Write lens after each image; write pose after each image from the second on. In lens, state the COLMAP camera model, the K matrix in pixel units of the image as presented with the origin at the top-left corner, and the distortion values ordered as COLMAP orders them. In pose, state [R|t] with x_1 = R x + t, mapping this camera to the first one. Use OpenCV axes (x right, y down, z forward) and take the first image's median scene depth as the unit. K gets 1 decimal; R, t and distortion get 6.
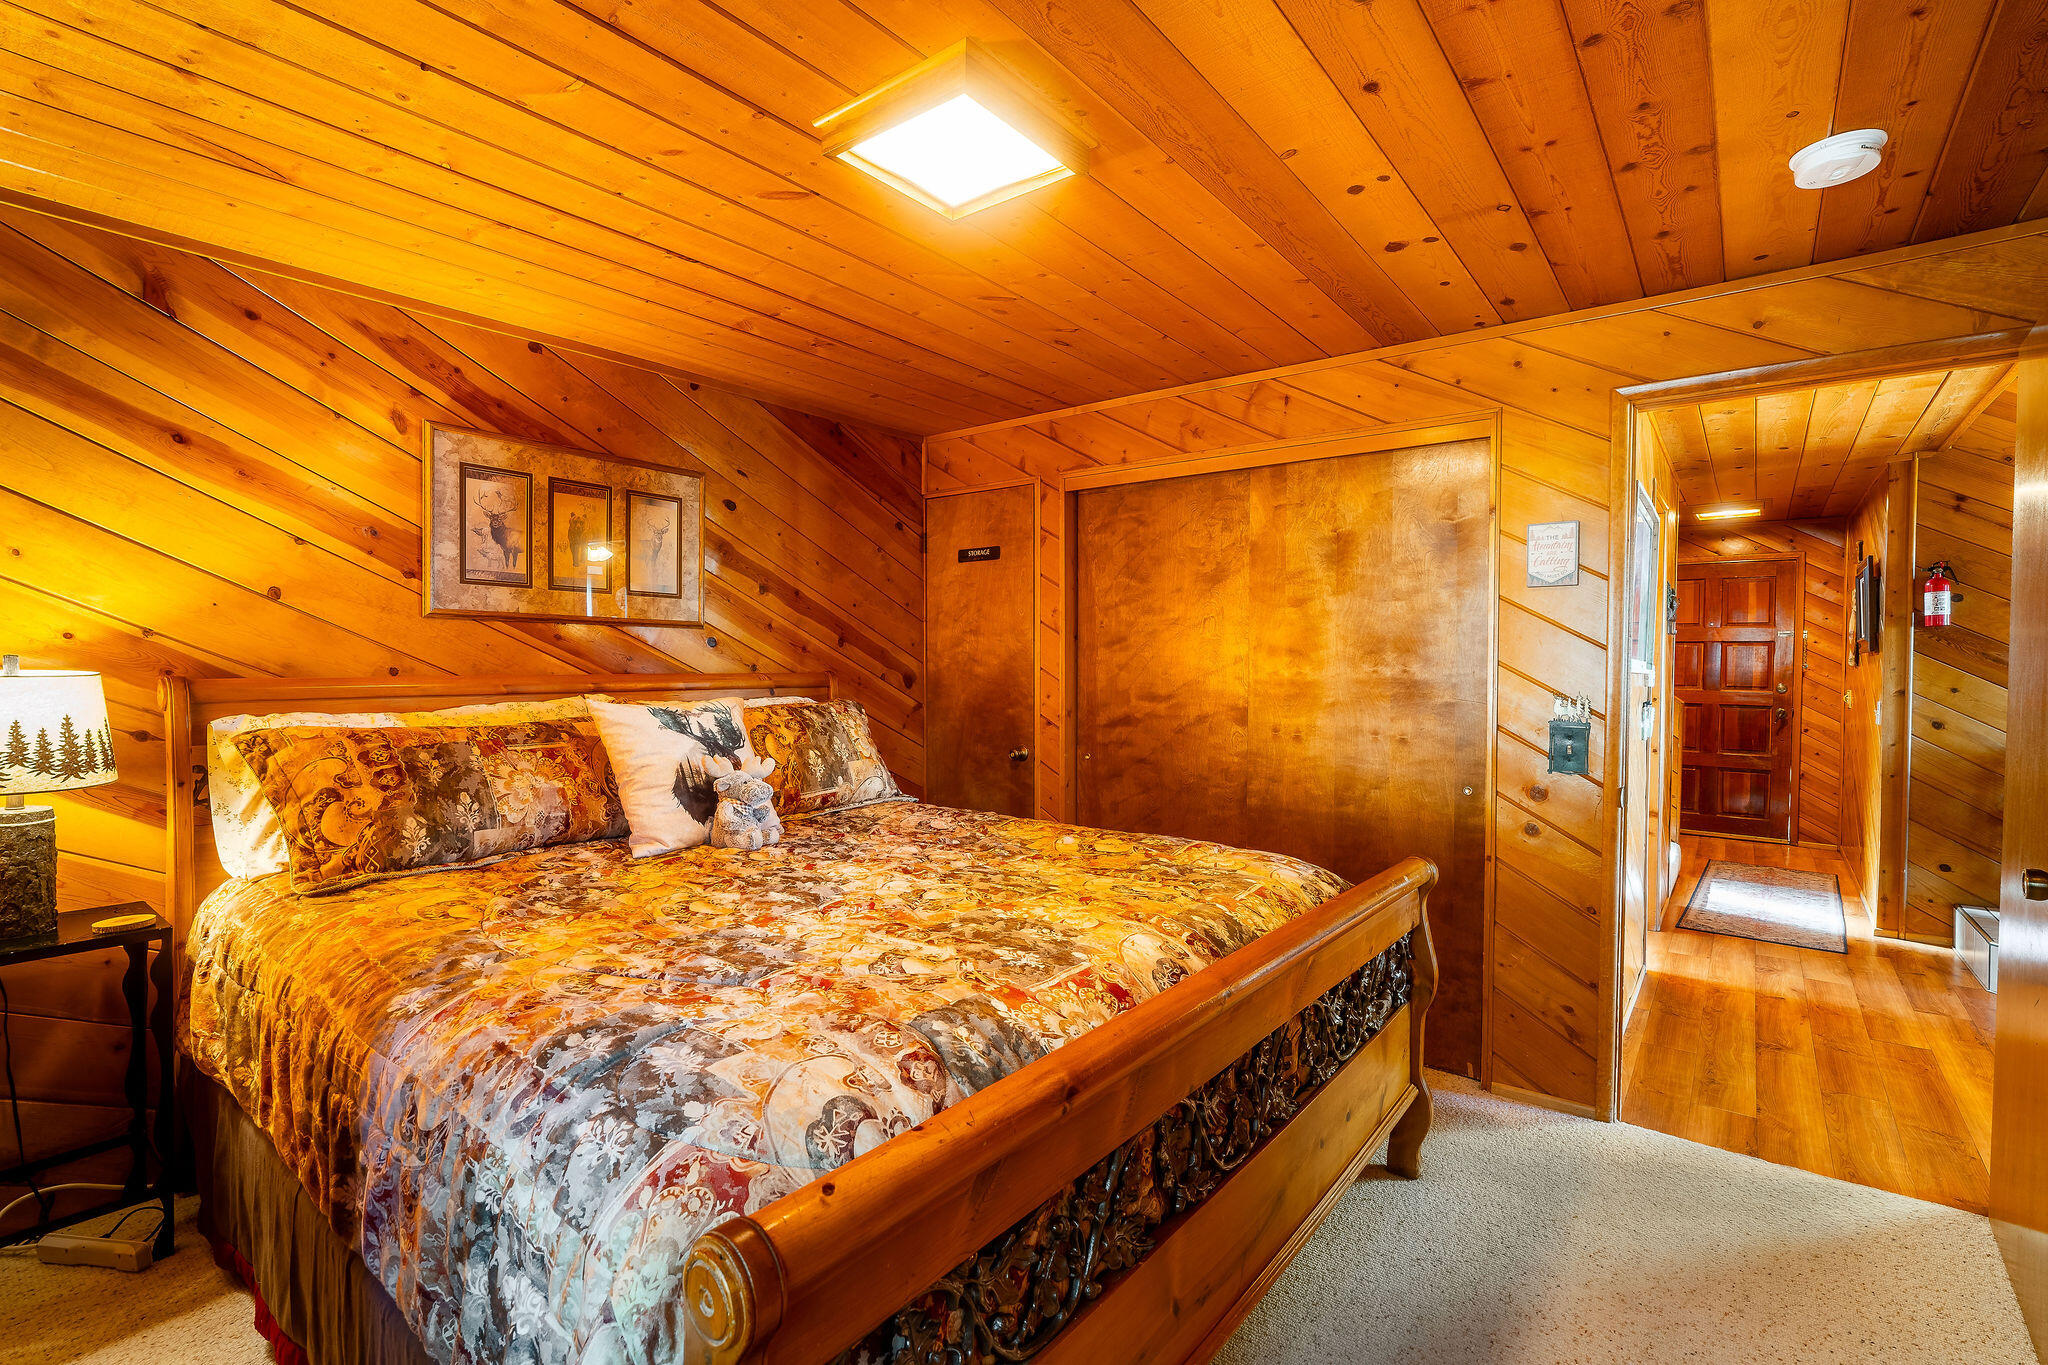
lens RADIAL K [[927.2, 0, 1024.0], [0, 927.2, 682.5], [0, 0, 1]] dist [-0.004645, 0.000605]
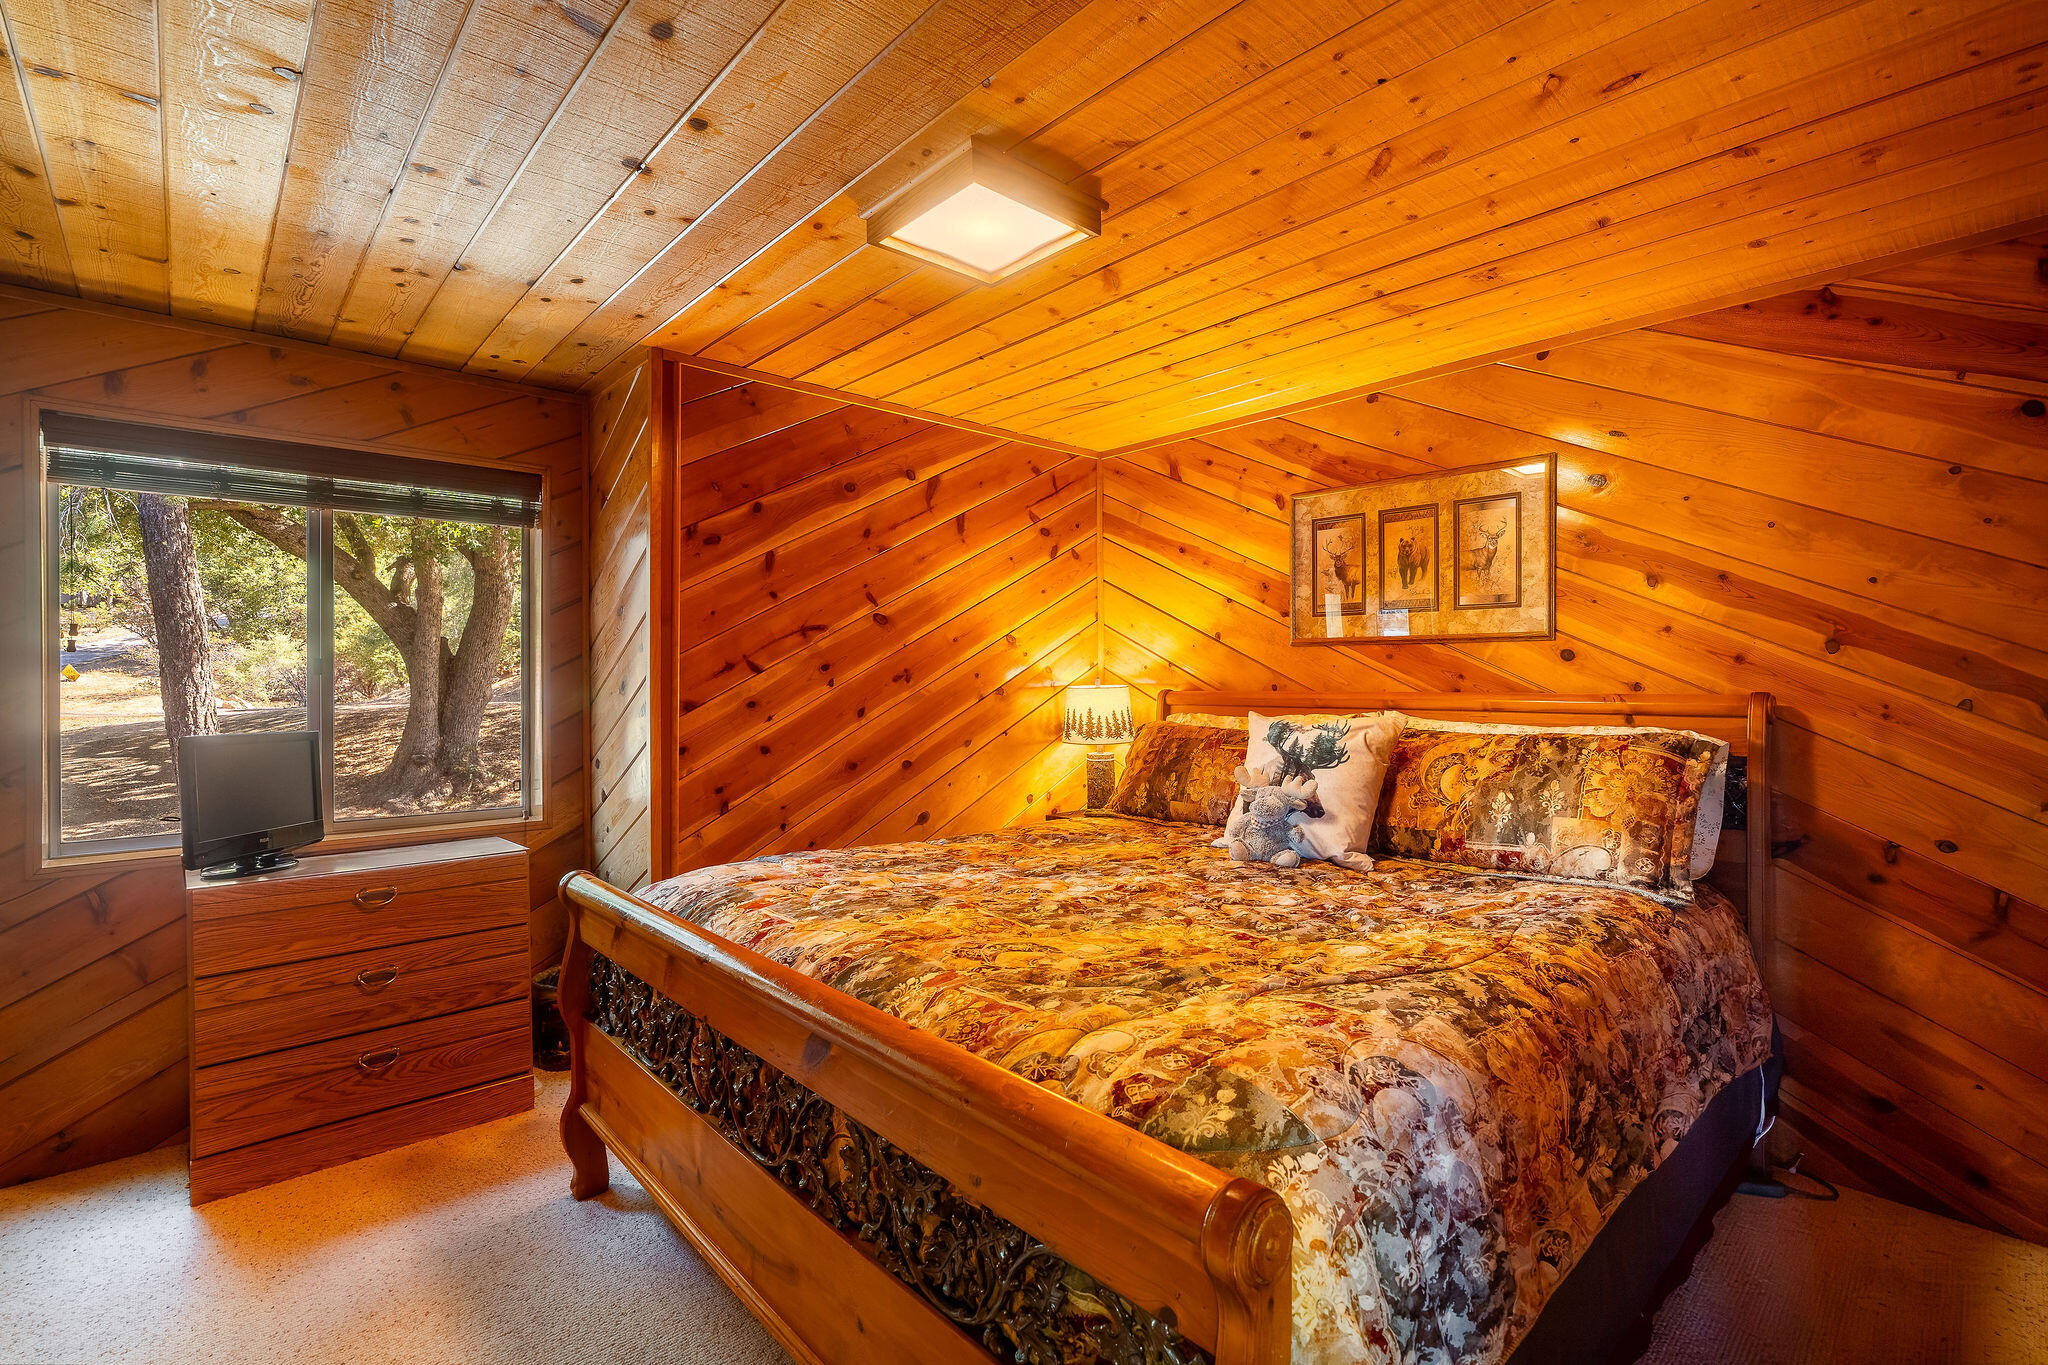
lens RADIAL K [[930.1, 0, 1024.0], [0, 930.1, 682.5], [0, 0, 1]] dist [-0.000227, 0.000367]
pose [[-0.159818, -0.002038, -0.987144, 0.689876], [-0.020690, 0.999785, 0.001286, -0.013139], [0.986930, 0.020630, -0.159825, 0.825139]]
